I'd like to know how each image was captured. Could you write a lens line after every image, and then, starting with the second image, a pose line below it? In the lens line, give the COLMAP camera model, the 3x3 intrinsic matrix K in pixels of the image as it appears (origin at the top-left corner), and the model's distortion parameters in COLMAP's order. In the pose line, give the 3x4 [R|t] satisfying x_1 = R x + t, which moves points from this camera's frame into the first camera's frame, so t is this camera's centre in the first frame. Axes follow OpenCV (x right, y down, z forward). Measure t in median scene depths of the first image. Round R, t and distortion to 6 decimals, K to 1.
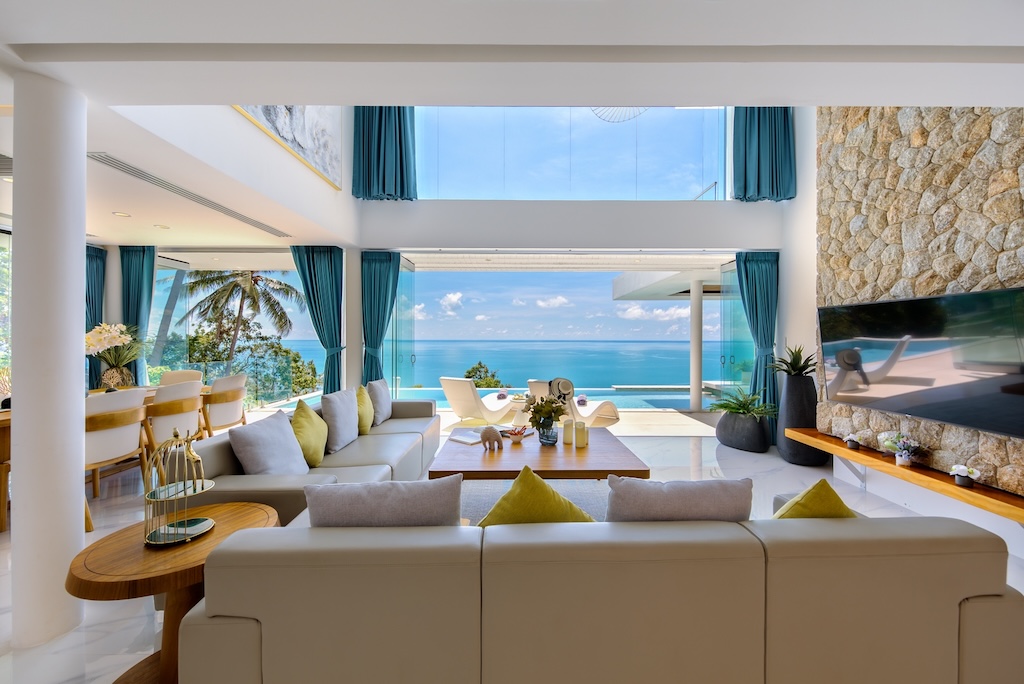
lens RADIAL K [[397.3, 0, 515.5], [0, 397.3, 337.1], [0, 0, 1]] dist [-0.000911, -0.000104]
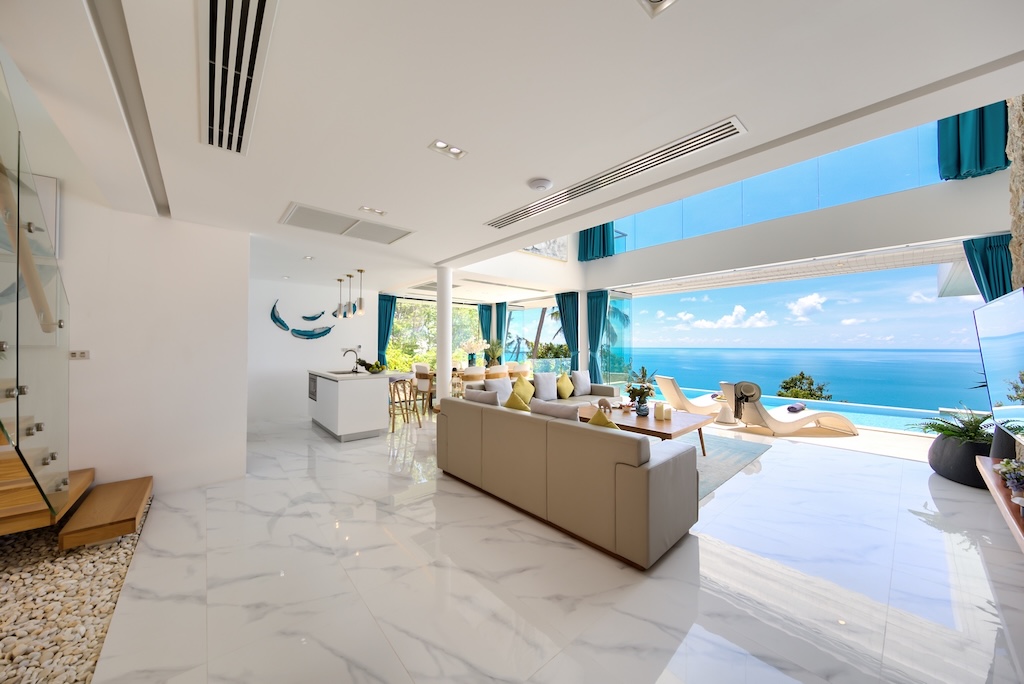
lens RADIAL K [[350.6, 0, 511.9], [0, 350.6, 342.7], [0, 0, 1]] dist [-0.009015, 0.000046]
pose [[0.646535, -0.005337, -0.762866, 0.500413], [-0.000692, 0.999971, -0.007583, 0.001121], [0.762884, 0.005431, 0.646512, -0.160060]]
